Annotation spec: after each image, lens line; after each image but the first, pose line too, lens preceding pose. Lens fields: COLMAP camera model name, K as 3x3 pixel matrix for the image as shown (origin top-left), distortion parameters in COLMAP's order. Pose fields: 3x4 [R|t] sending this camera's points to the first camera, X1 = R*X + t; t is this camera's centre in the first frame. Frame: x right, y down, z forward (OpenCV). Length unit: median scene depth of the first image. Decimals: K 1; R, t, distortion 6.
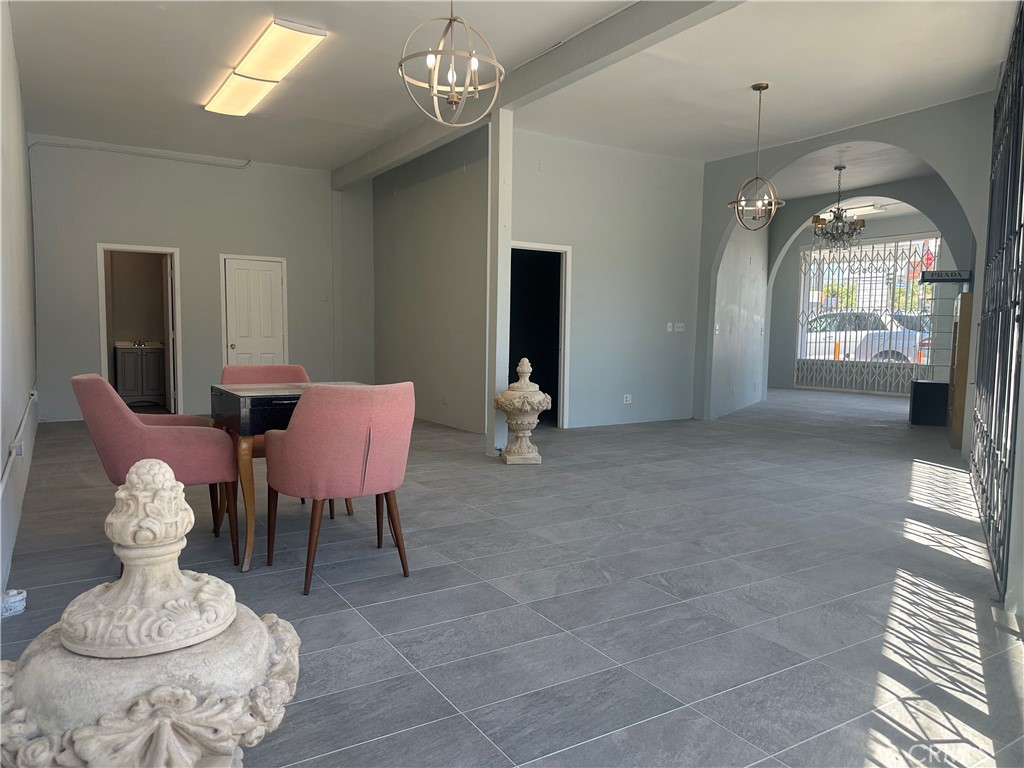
lens RADIAL K [[719.2, 0, 507.8], [0, 719.2, 388.8], [0, 0, 1]] dist [0.065387, -0.069250]
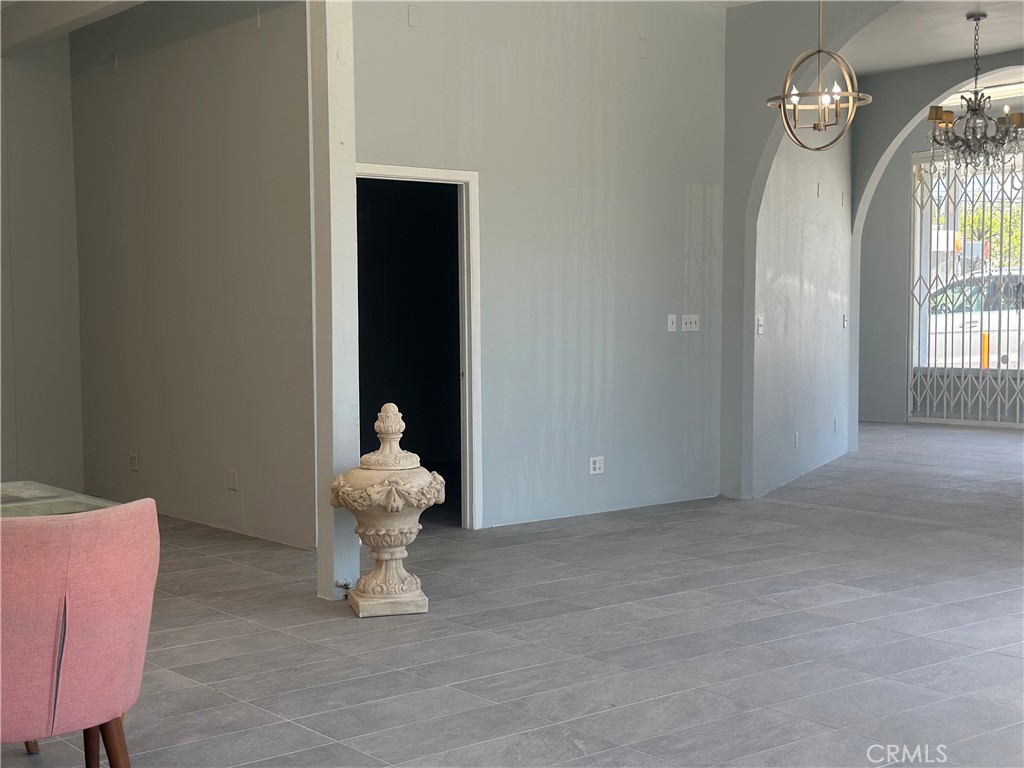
lens RADIAL K [[1431.9, 0, 551.6], [0, 1431.9, 396.0], [0, 0, 1]] dist [0.135585, 0.000000]
pose [[0.991347, -0.027816, 0.128284, 0.008173], [0.030049, 0.999428, -0.015509, -0.033026], [-0.127779, 0.019229, 0.991616, -0.020068]]
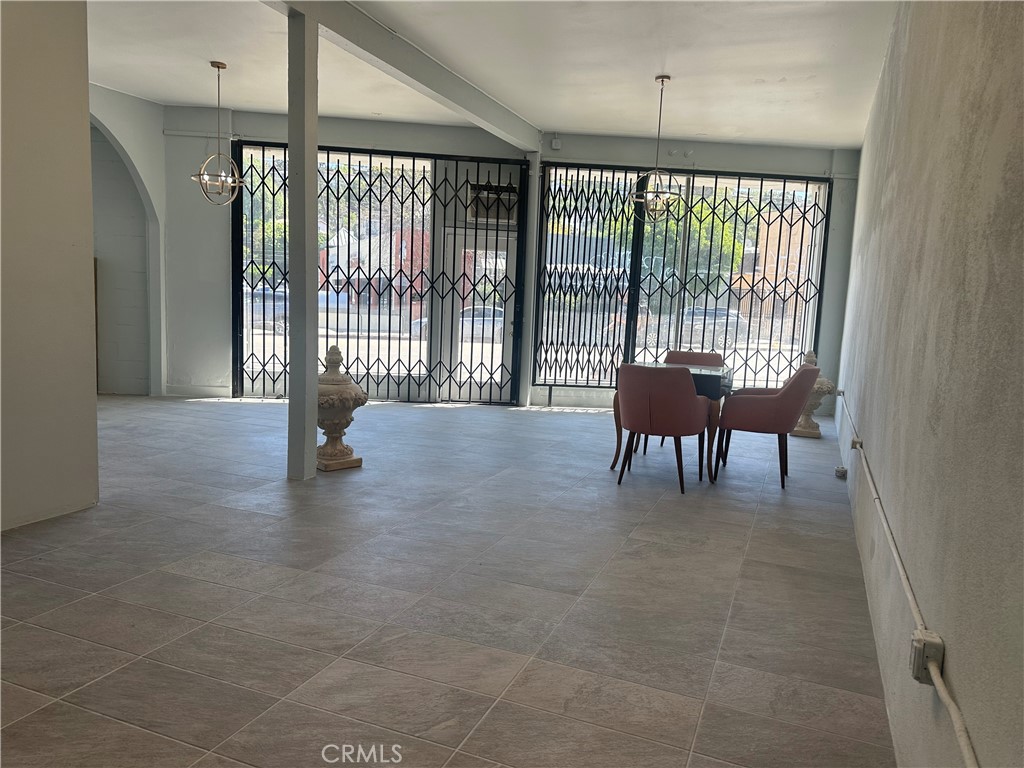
lens RADIAL K [[719.2, 0, 511.7], [0, 719.2, 388.9], [0, 0, 1]] dist [0.065387, -0.069250]
pose [[-0.584945, -0.134589, 0.799828, -0.907760], [0.015890, 0.984045, 0.177209, -0.160416], [-0.810917, 0.116367, -0.573474, 1.509911]]
